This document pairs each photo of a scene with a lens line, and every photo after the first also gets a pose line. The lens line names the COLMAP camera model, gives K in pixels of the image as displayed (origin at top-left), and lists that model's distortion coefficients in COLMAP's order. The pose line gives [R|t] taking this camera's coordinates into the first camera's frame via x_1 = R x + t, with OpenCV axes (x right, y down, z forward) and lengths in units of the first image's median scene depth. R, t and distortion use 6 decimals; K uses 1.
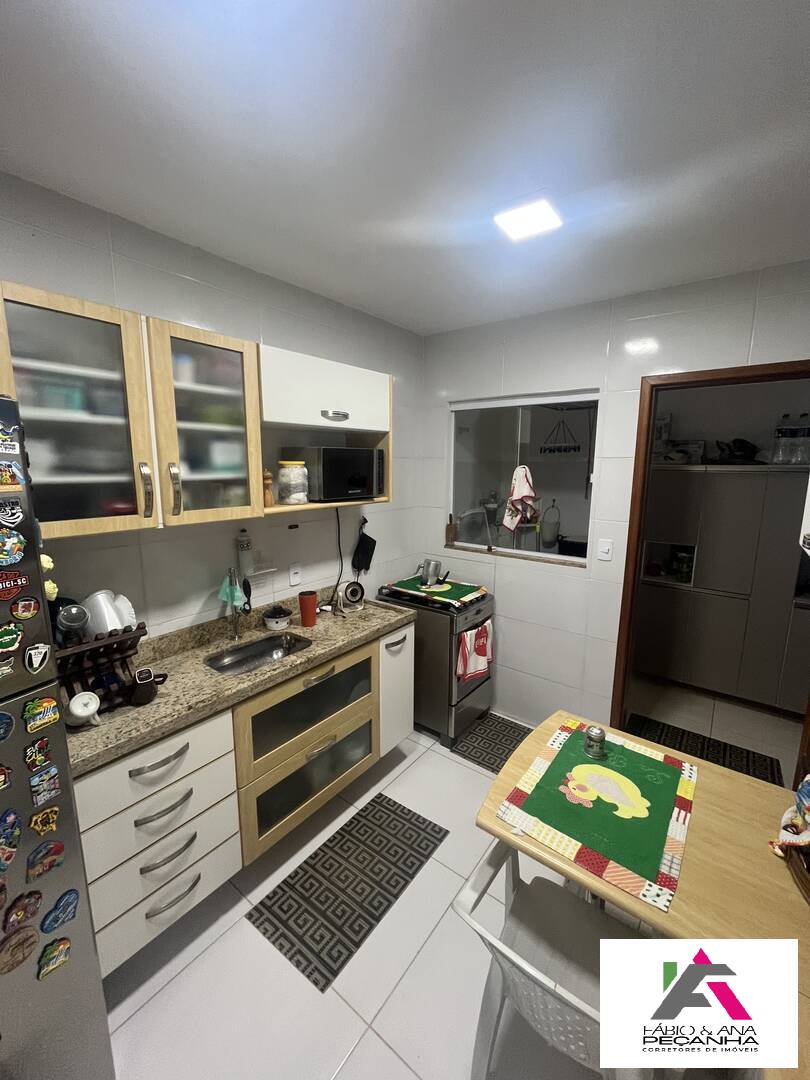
lens RADIAL K [[437.8, 0, 404.5], [0, 437.8, 538.2], [0, 0, 1]] dist [-0.004881, 0.001019]
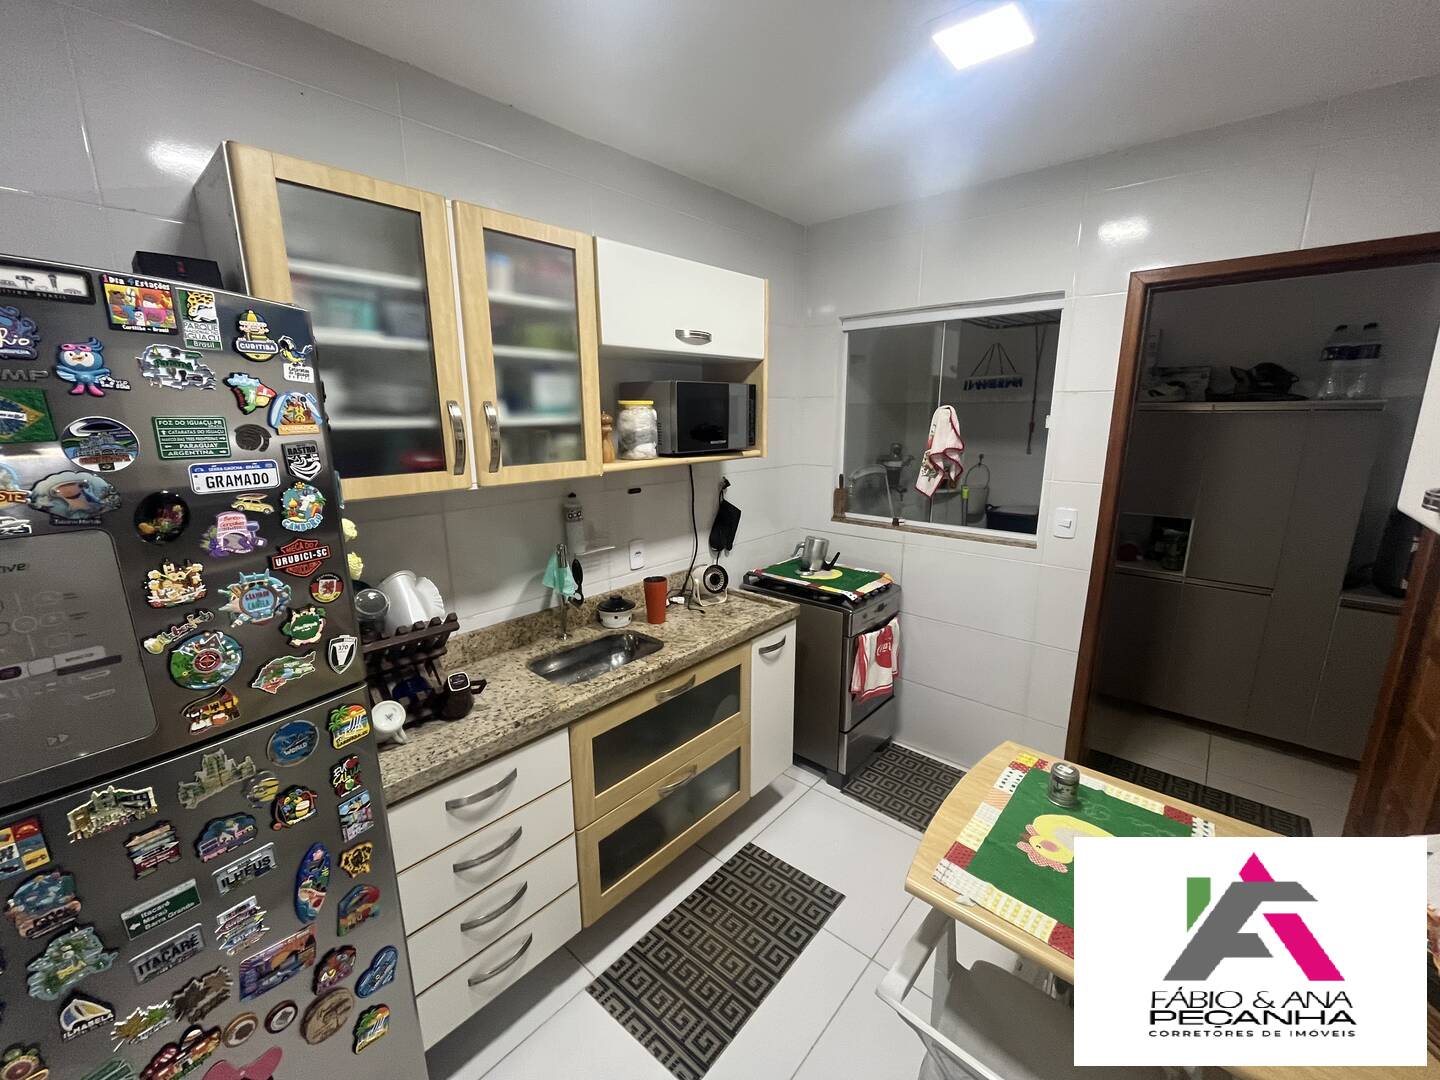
lens RADIAL K [[583.7, 0, 716.4], [0, 583.7, 541.8], [0, 0, 1]] dist [-0.004881, 0.001019]
pose [[0.997560, 0.003532, -0.069723, -0.062846], [-0.000044, 0.998751, 0.049959, 0.015124], [0.069812, -0.049834, 0.996315, 0.019114]]
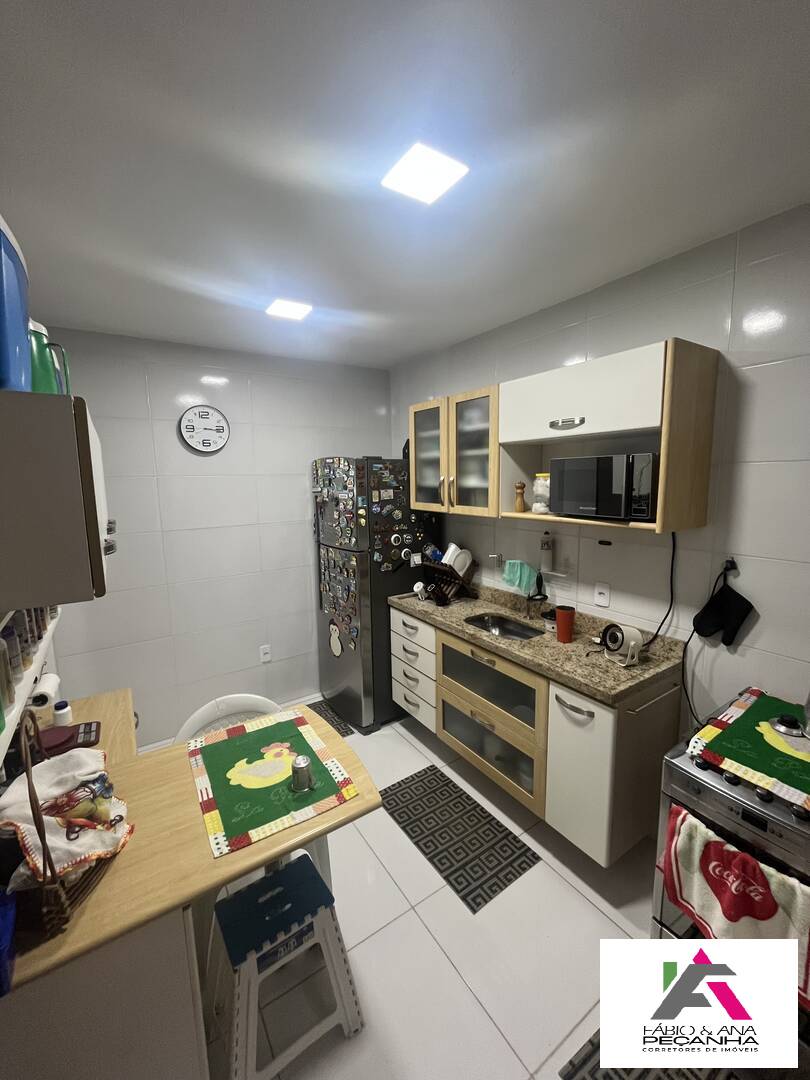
lens RADIAL K [[437.8, 0, 403.8], [0, 437.8, 538.2], [0, 0, 1]] dist [-0.004881, 0.001019]
pose [[-0.329142, 0.135491, -0.934509, 1.035325], [-0.143933, 0.970889, 0.191460, -0.210611], [0.933246, 0.197524, -0.300059, 1.222535]]
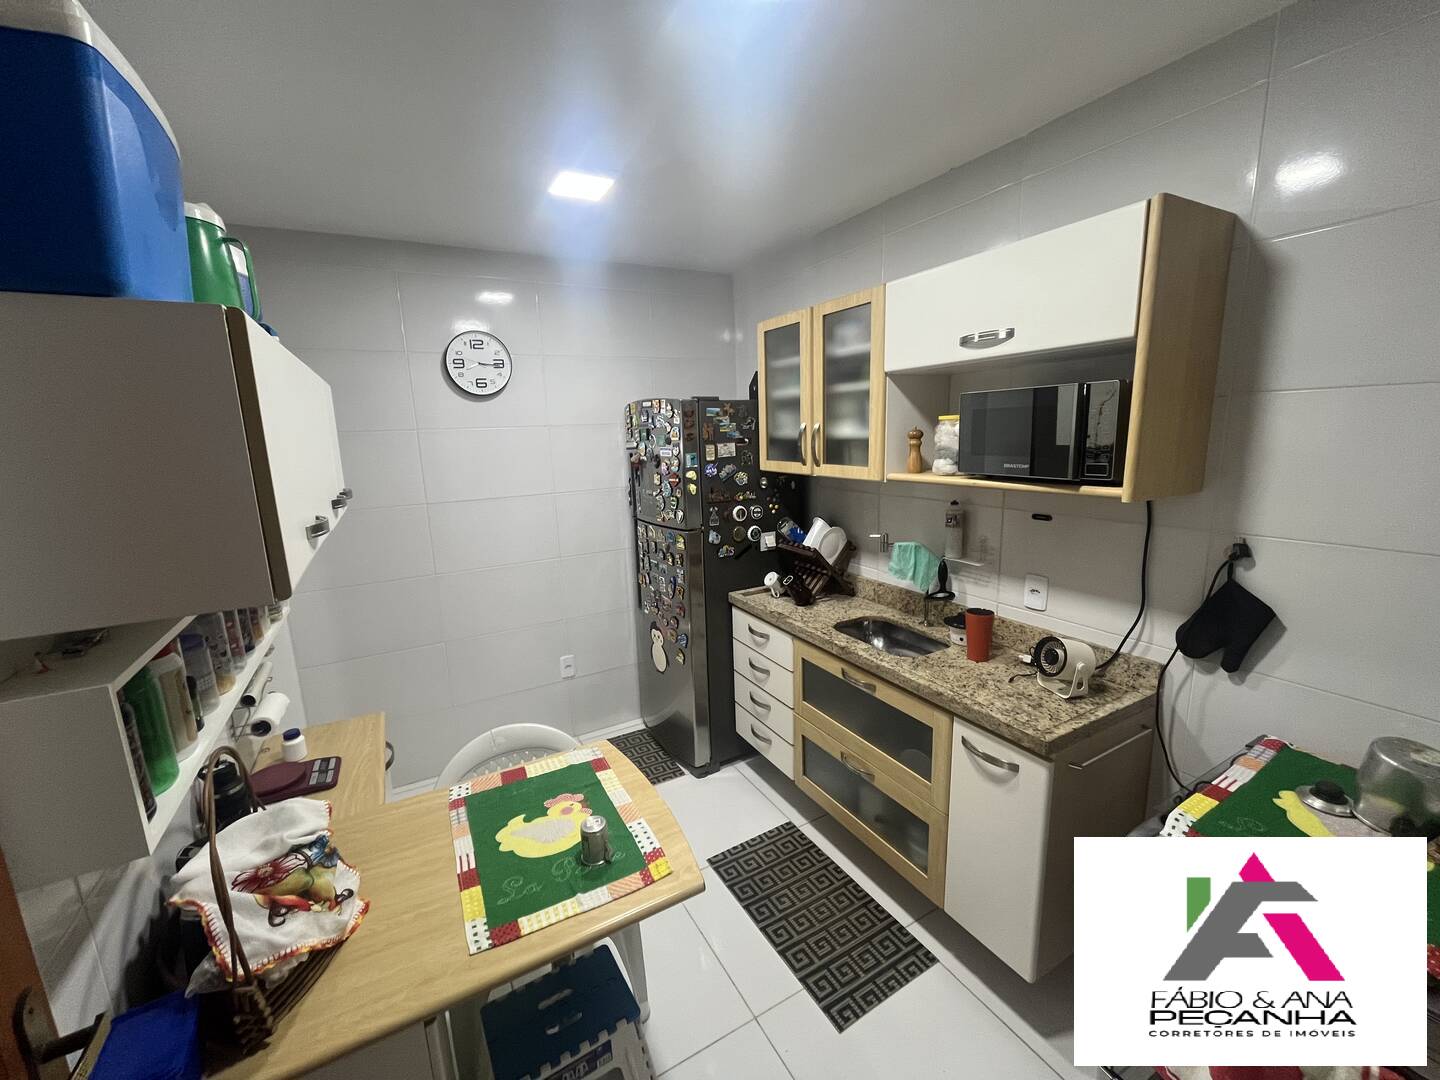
lens RADIAL K [[583.7, 0, 716.3], [0, 583.7, 541.9], [0, 0, 1]] dist [-0.004881, 0.001019]
pose [[-0.402472, 0.185728, -0.896394, 0.955982], [-0.123122, 0.959323, 0.254047, -0.204421], [0.907115, 0.212613, -0.363233, 1.234610]]
